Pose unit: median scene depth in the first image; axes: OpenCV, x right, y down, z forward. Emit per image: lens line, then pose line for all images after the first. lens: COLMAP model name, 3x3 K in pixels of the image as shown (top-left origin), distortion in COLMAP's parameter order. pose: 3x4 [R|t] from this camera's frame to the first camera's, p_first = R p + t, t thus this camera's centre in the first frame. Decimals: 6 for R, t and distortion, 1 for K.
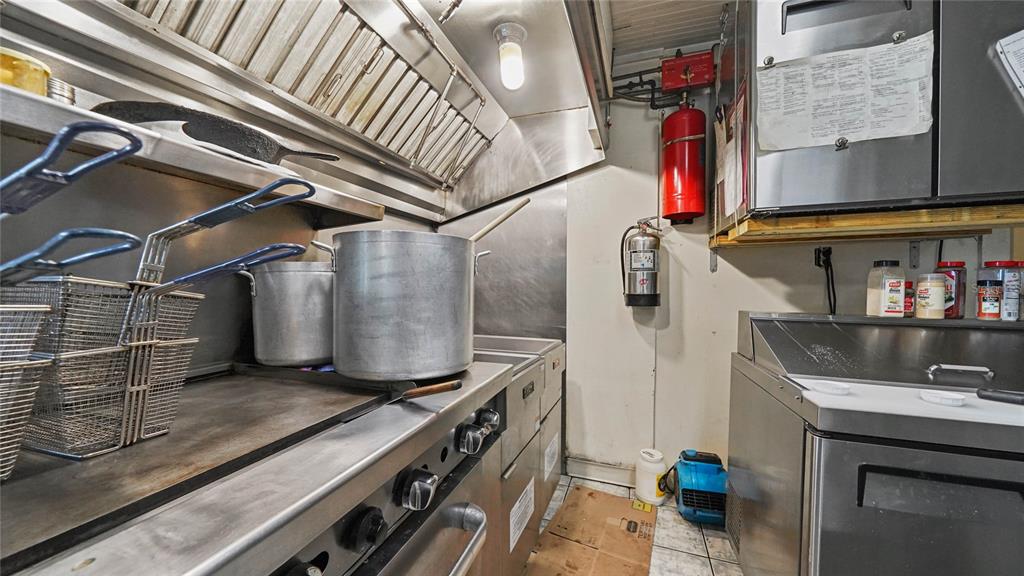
lens RADIAL K [[364.9, 0, 511.1], [0, 364.9, 288.1], [0, 0, 1]] dist [-0.002937, -0.000679]
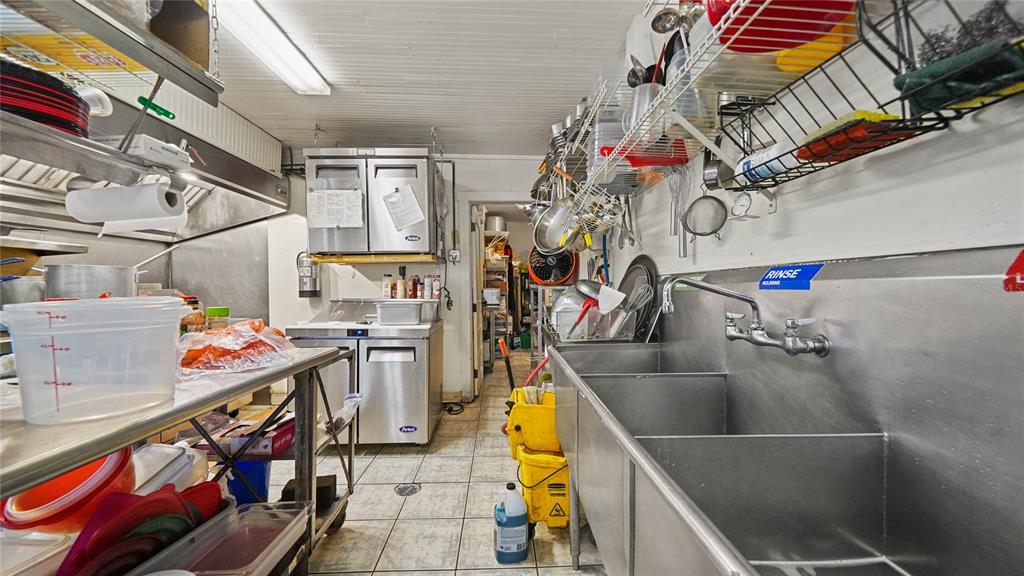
lens RADIAL K [[364.9, 0, 516.3], [0, 364.9, 290.7], [0, 0, 1]] dist [-0.002937, -0.000679]
pose [[0.927119, -0.012474, 0.374559, 0.631916], [0.009741, 0.999910, 0.009189, 0.010962], [-0.374640, -0.004871, 0.927157, -1.002599]]
